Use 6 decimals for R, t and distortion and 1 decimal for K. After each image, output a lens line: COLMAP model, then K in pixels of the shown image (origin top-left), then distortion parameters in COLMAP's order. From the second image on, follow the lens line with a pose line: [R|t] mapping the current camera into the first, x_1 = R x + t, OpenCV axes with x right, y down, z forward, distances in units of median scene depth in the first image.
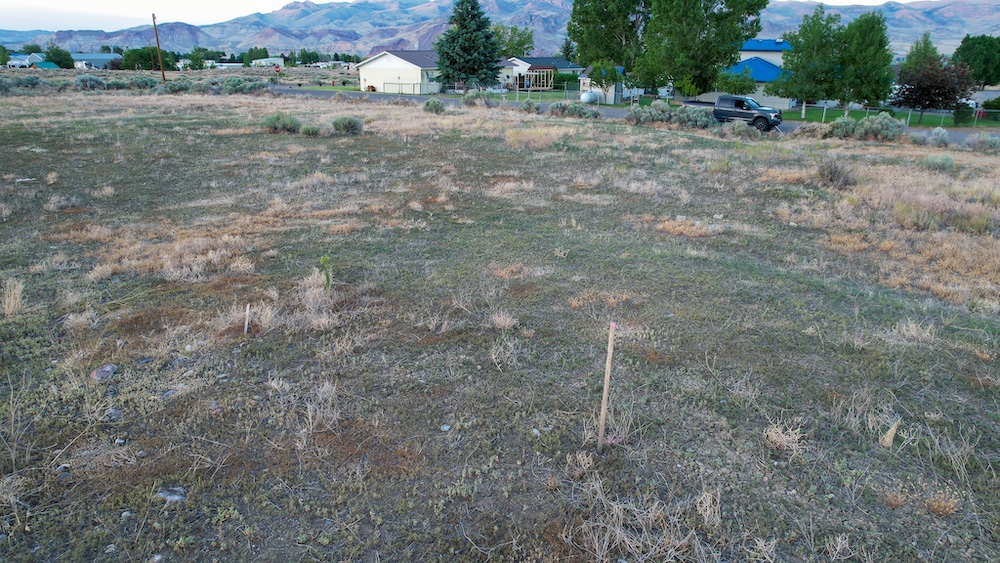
lens RADIAL K [[642.2, 0, 503.2], [0, 642.2, 285.8], [0, 0, 1]] dist [-0.077383, 0.069749]
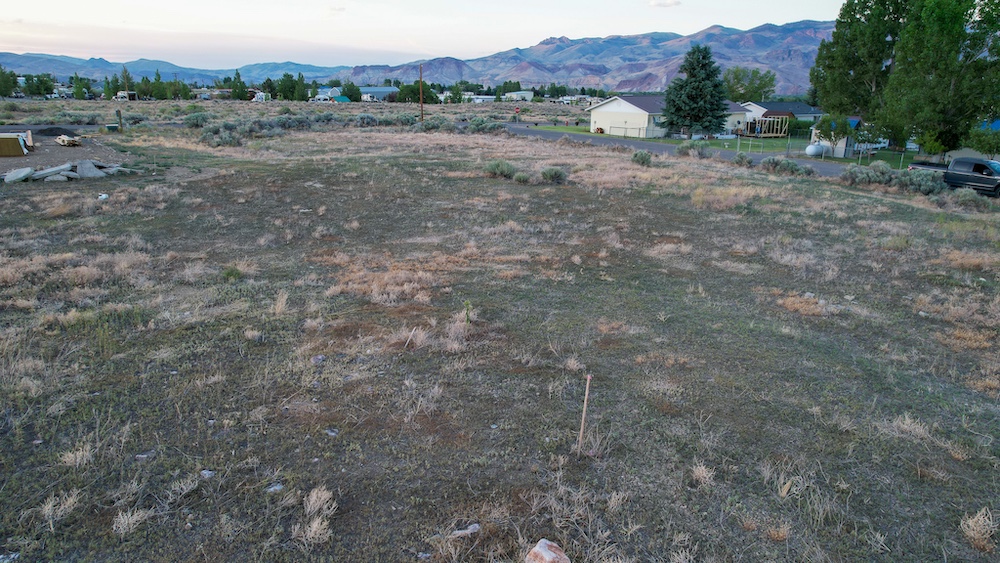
lens RADIAL K [[642.2, 0, 503.2], [0, 642.2, 285.8], [0, 0, 1]] dist [-0.077383, 0.069749]
pose [[0.934428, 0.107860, -0.339428, 0.105682], [-0.124019, 0.991934, -0.026213, -0.020033], [0.333863, 0.066589, 0.940267, -0.120609]]
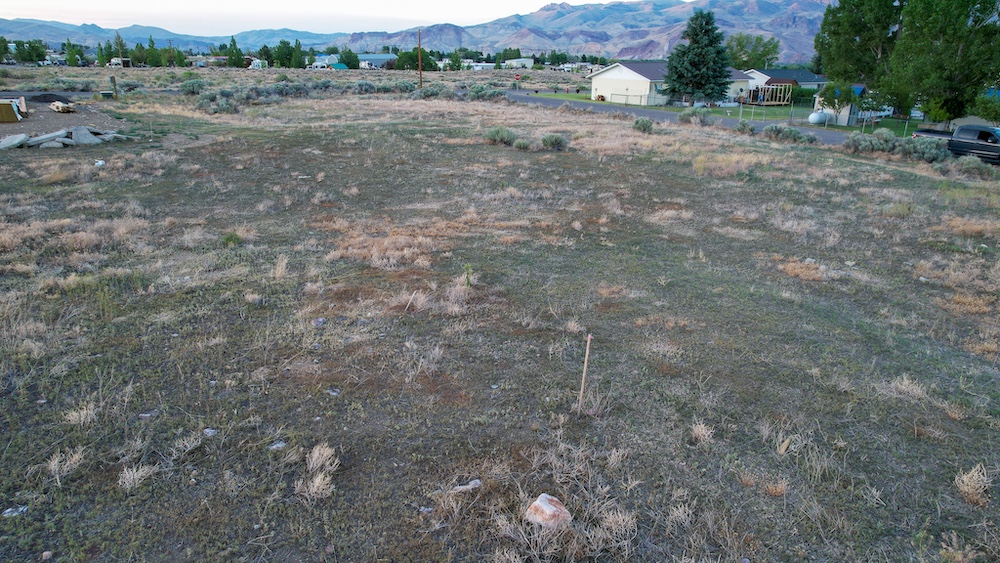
lens RADIAL K [[642.2, 0, 503.2], [0, 642.2, 285.8], [0, 0, 1]] dist [-0.077383, 0.069749]
pose [[0.934527, 0.124226, -0.333508, 0.105415], [-0.124774, 0.991986, 0.019867, -0.014192], [0.333303, 0.023047, 0.942538, -0.119636]]
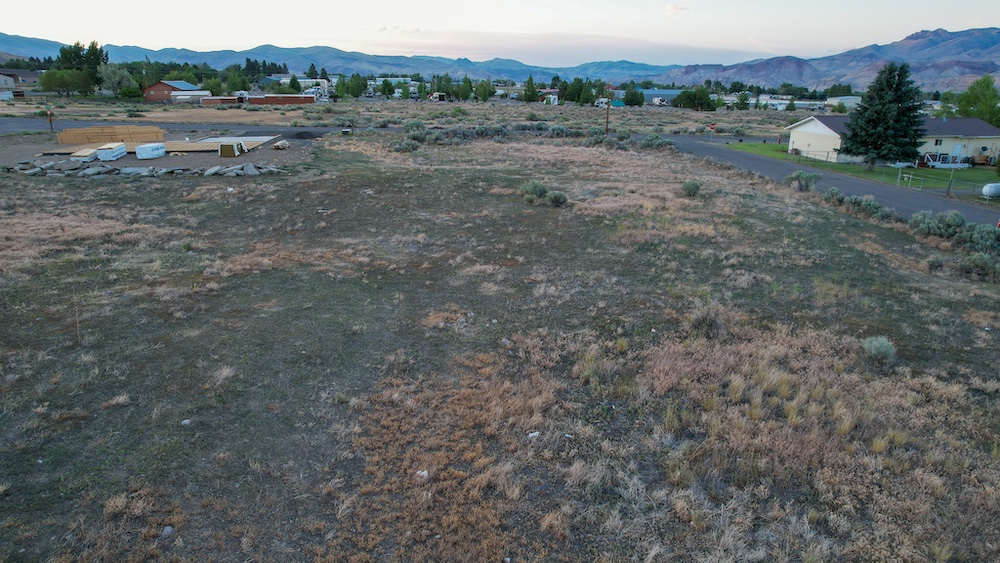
lens RADIAL K [[642.2, 0, 503.2], [0, 642.2, 285.8], [0, 0, 1]] dist [-0.077383, 0.069749]
pose [[0.659325, 0.228393, -0.716329, 0.860743], [-0.261091, 0.963005, 0.066728, -0.184185], [0.705069, 0.143032, 0.694564, 0.060175]]
